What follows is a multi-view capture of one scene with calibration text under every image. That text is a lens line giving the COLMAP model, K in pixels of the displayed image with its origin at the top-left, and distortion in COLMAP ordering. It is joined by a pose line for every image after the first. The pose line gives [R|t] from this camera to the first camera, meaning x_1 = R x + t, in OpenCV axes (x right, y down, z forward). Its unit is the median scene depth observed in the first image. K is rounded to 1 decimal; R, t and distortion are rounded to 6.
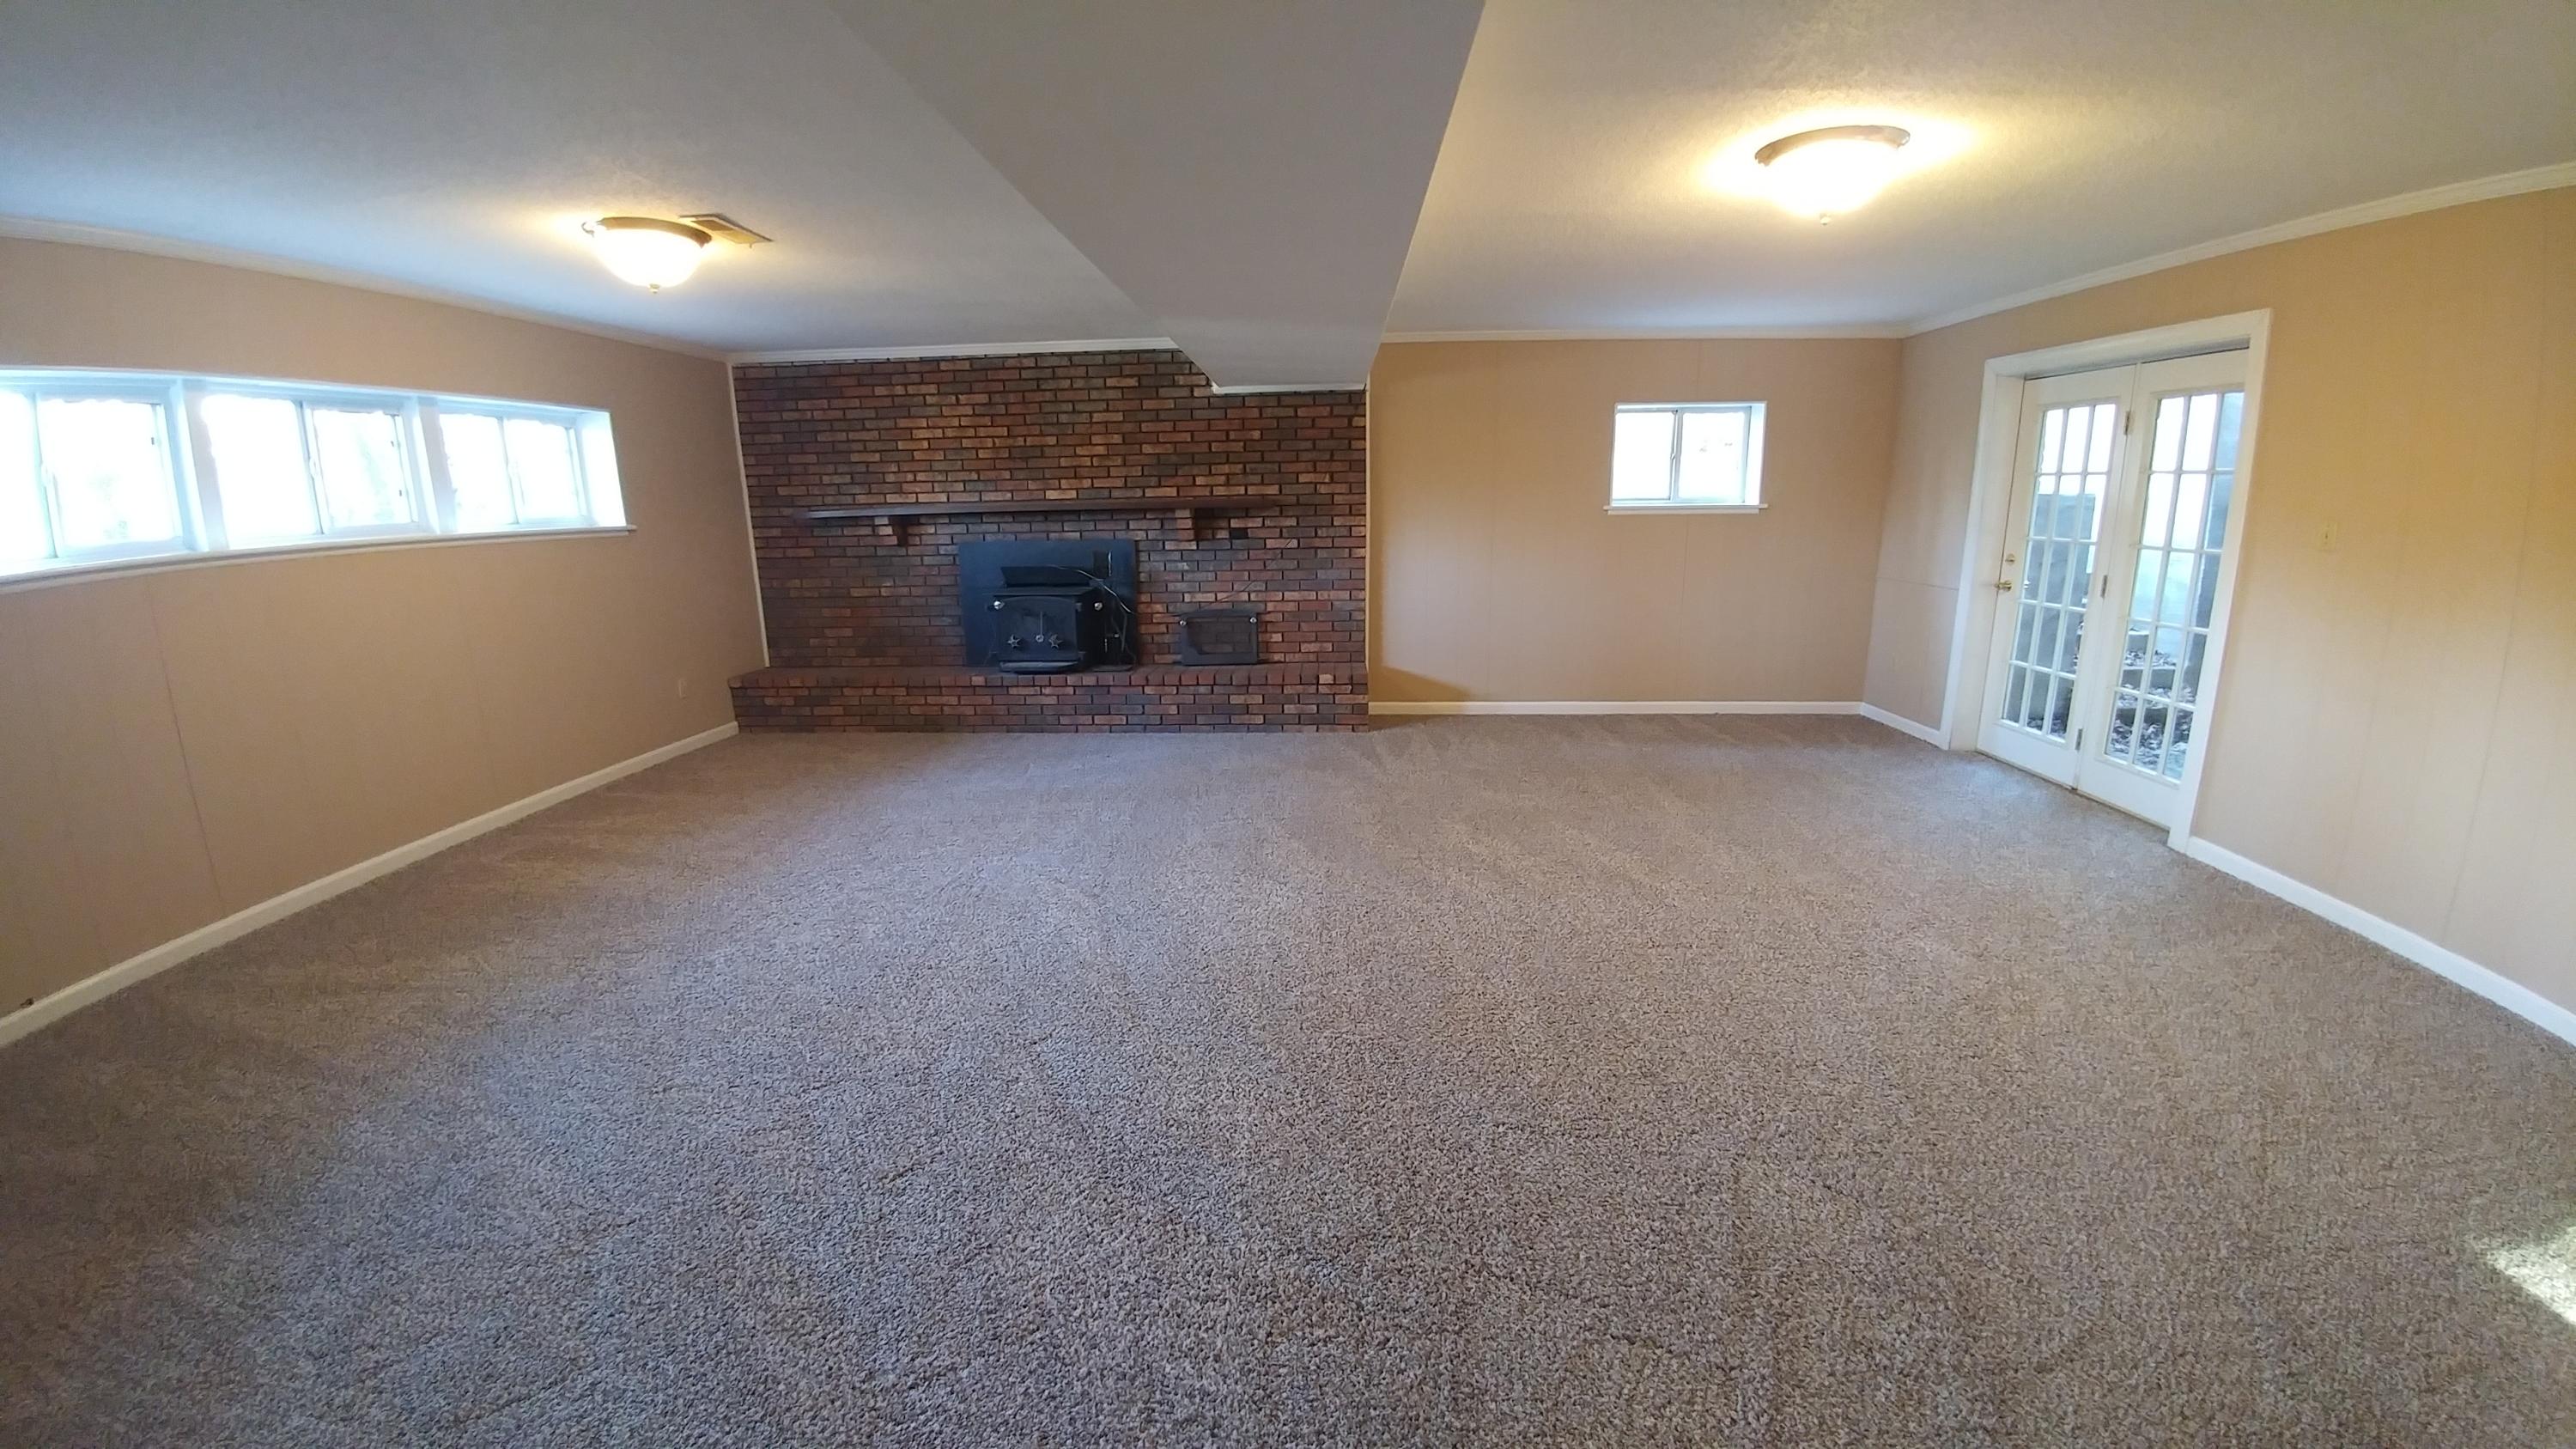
lens RADIAL K [[930.6, 0, 1271.4], [0, 930.6, 707.4], [0, 0, 1]] dist [-0.030755, -0.011071]
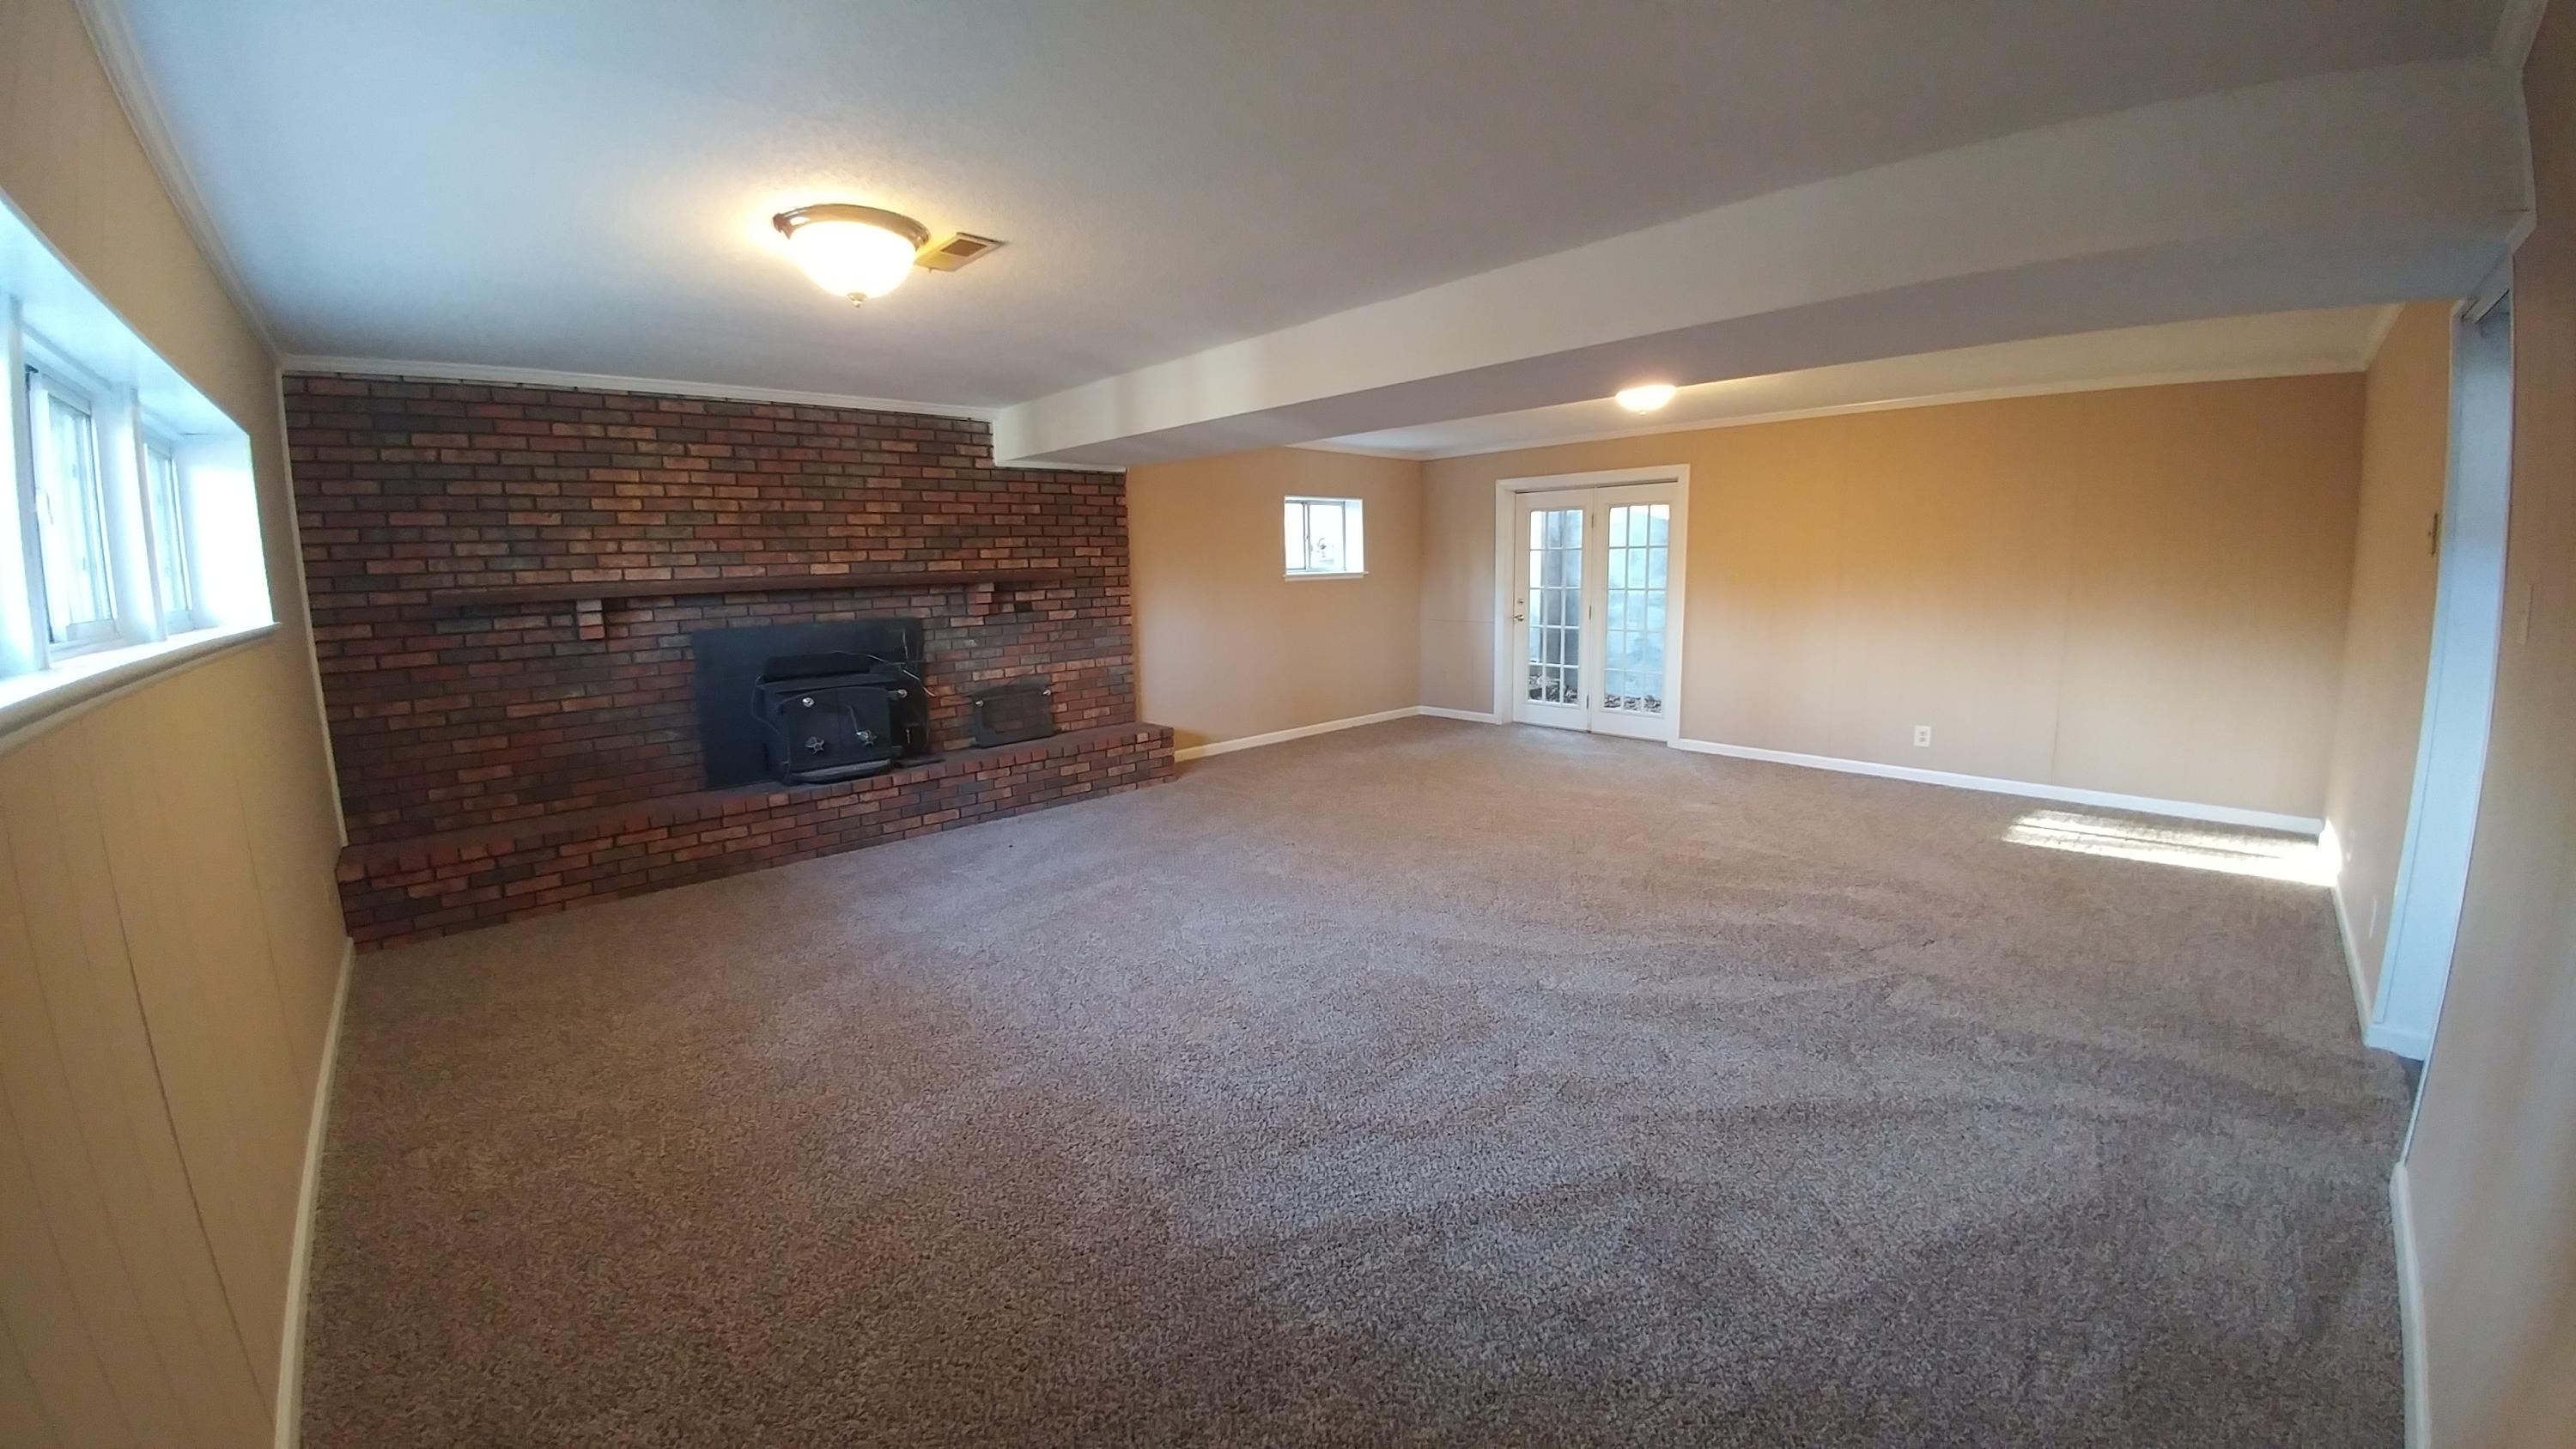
lens RADIAL K [[930.6, 0, 1271.4], [0, 930.6, 707.4], [0, 0, 1]] dist [-0.030755, -0.011071]
pose [[0.694386, -0.109853, 0.711169, -0.567910], [0.169337, 0.985471, -0.013116, -0.024469], [-0.699395, 0.129534, 0.702899, 0.137975]]
